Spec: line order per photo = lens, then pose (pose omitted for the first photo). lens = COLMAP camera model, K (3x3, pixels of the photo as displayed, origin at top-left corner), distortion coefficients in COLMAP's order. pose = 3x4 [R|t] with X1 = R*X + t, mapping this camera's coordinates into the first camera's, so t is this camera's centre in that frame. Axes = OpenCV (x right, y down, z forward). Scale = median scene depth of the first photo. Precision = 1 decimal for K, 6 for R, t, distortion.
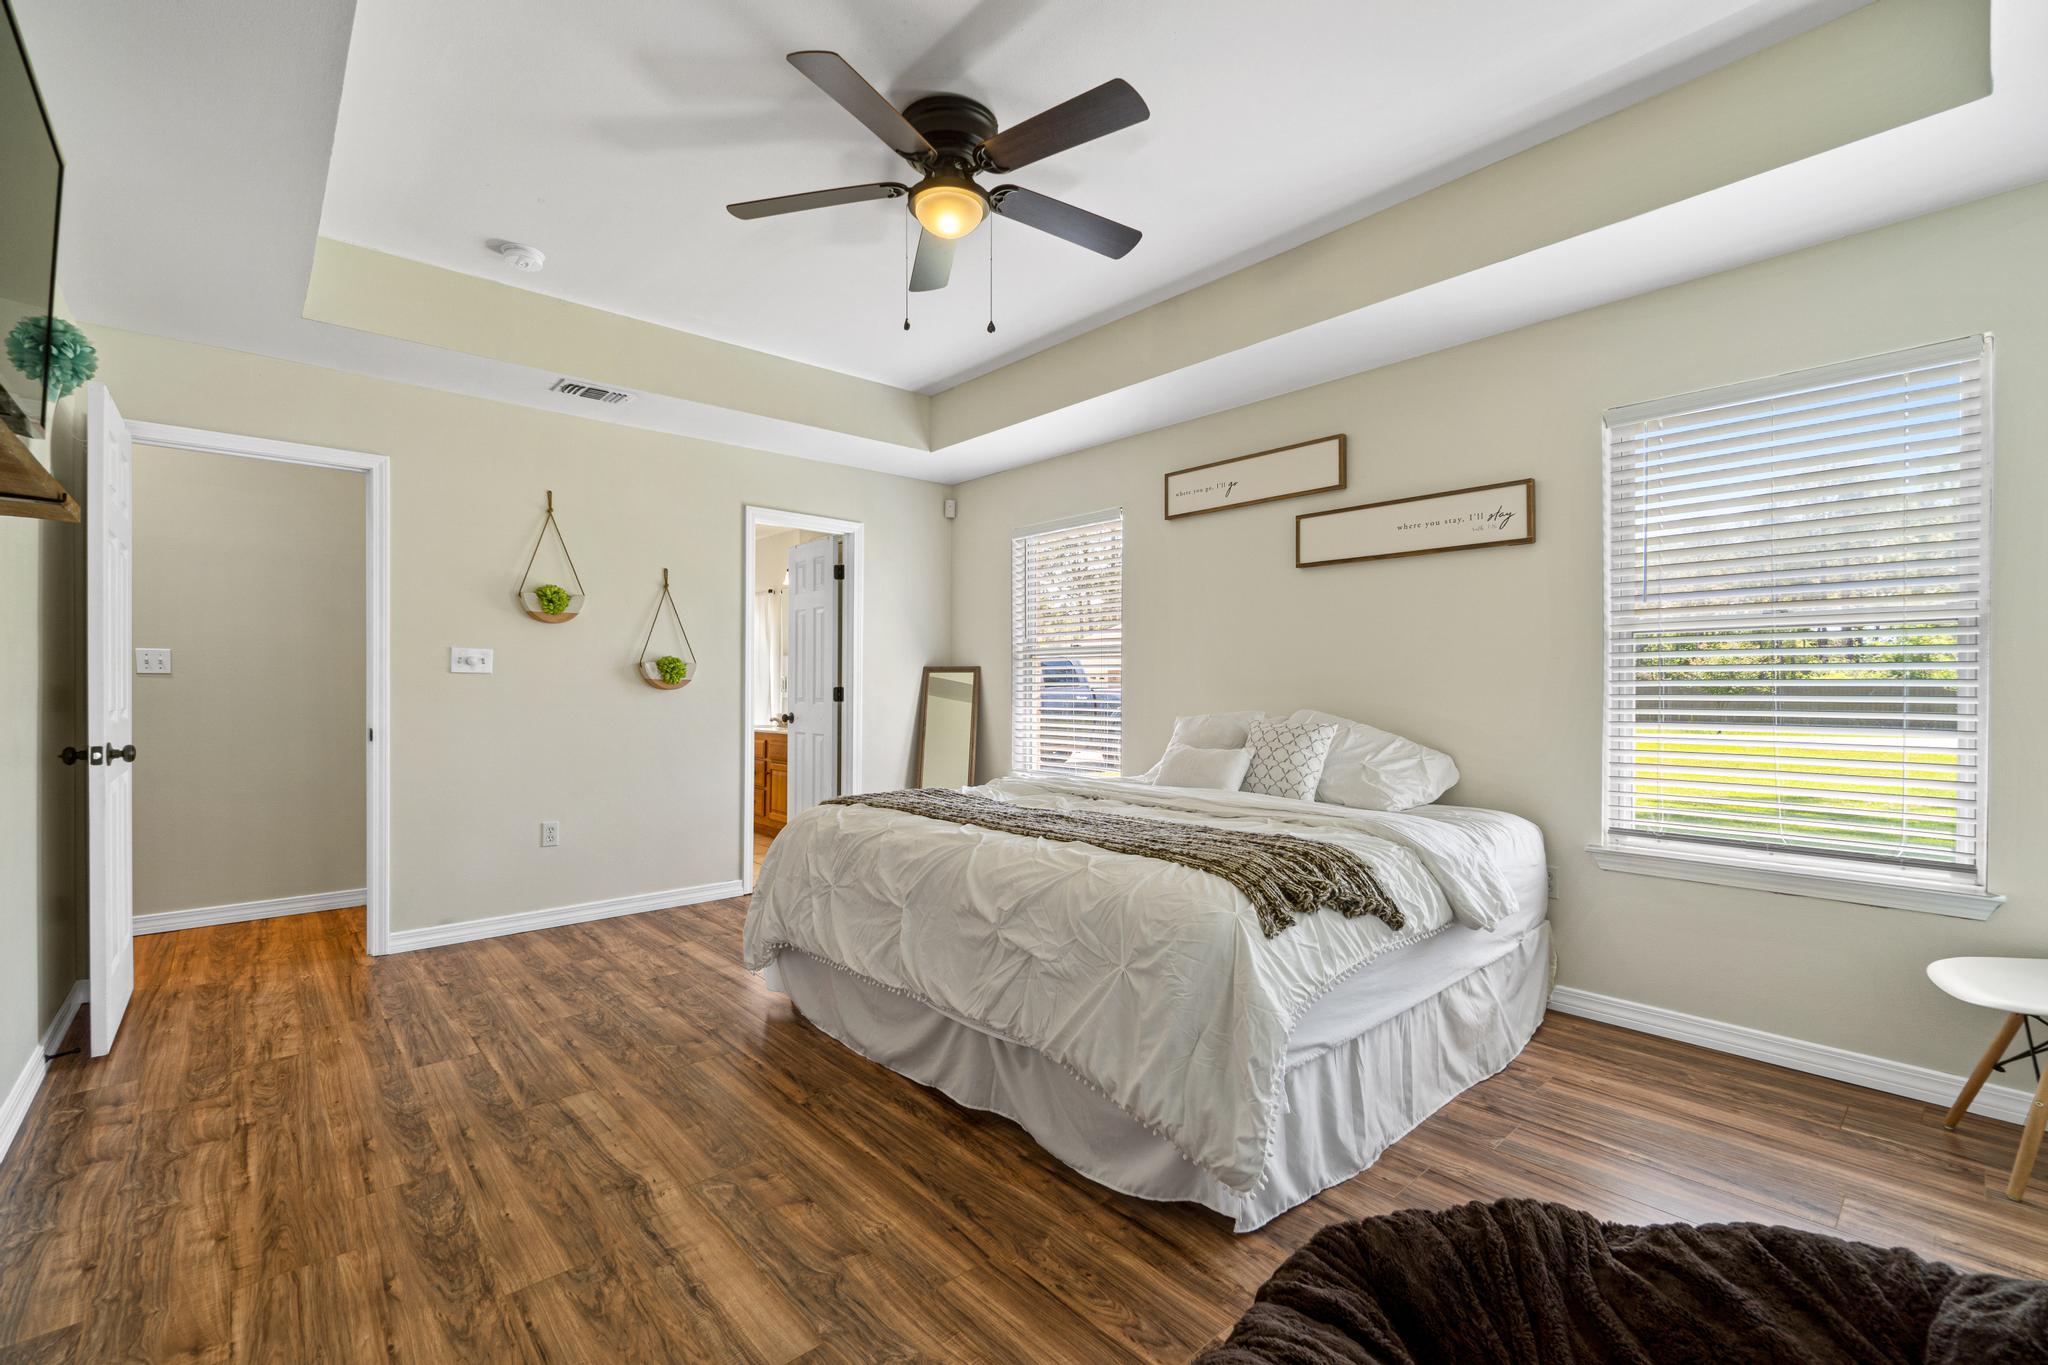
lens RADIAL K [[894.8, 0, 1041.8], [0, 894.8, 685.4], [0, 0, 1]] dist [-0.004398, 0.000568]
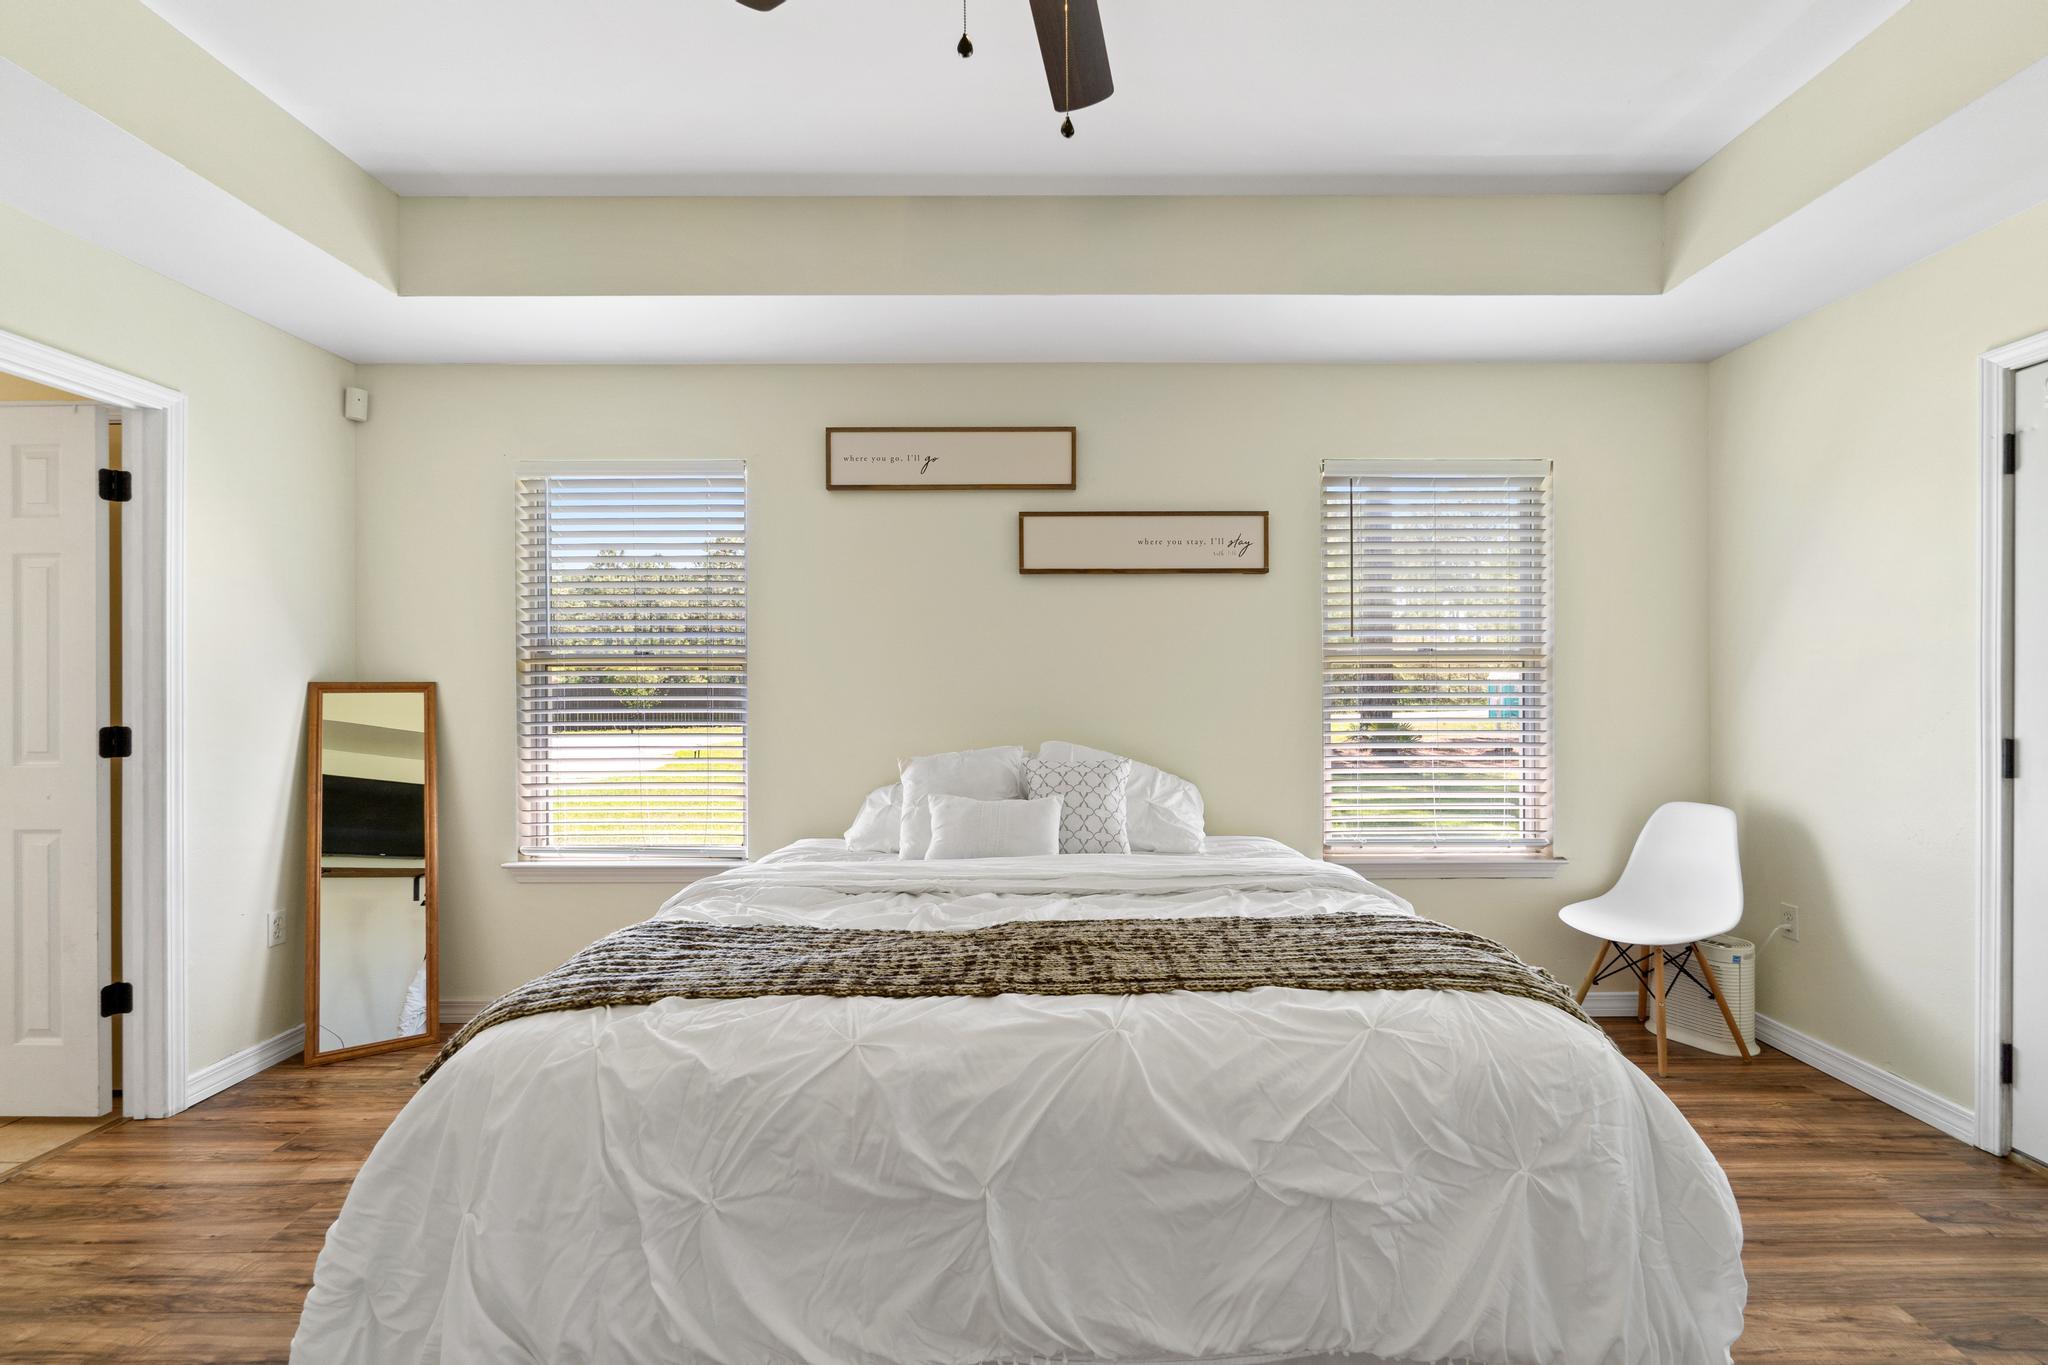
lens RADIAL K [[894.8, 0, 1043.9], [0, 894.8, 683.1], [0, 0, 1]] dist [-0.004398, 0.000568]
pose [[0.663737, -0.000515, 0.747966, -0.398599], [0.002088, 0.999997, -0.001165, -0.031720], [-0.747963, 0.002335, 0.663737, 0.503235]]
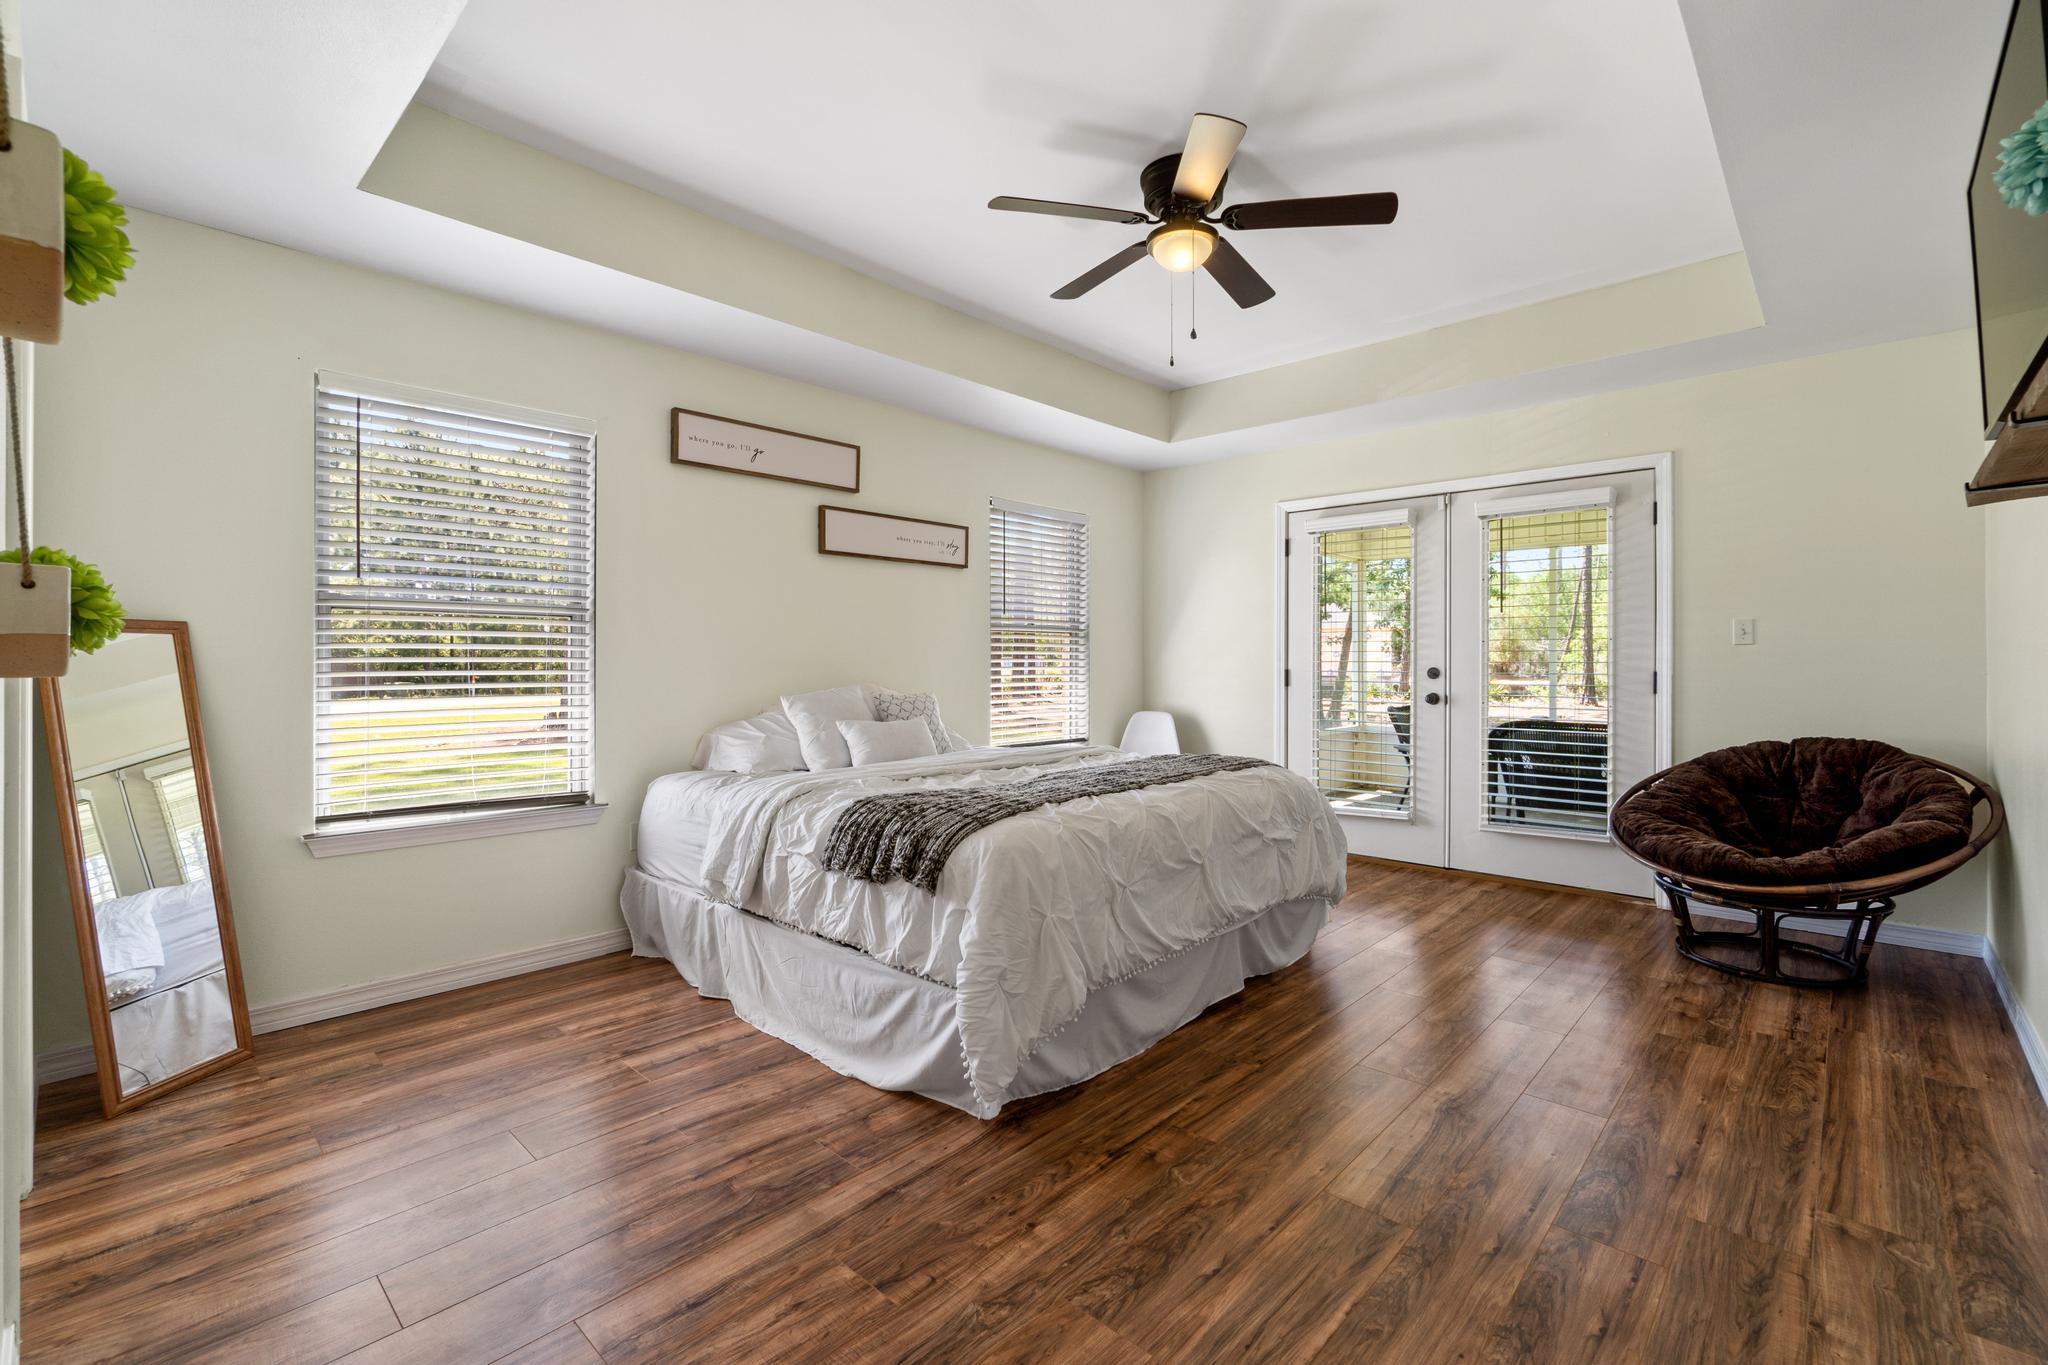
lens RADIAL K [[894.8, 0, 989.2], [0, 894.8, 661.8], [0, 0, 1]] dist [-0.004398, 0.000568]
pose [[-0.065756, -0.000422, 0.997836, -0.970744], [-0.001916, 0.999998, 0.000297, -0.000699], [-0.997834, -0.001892, -0.065757, 1.043760]]
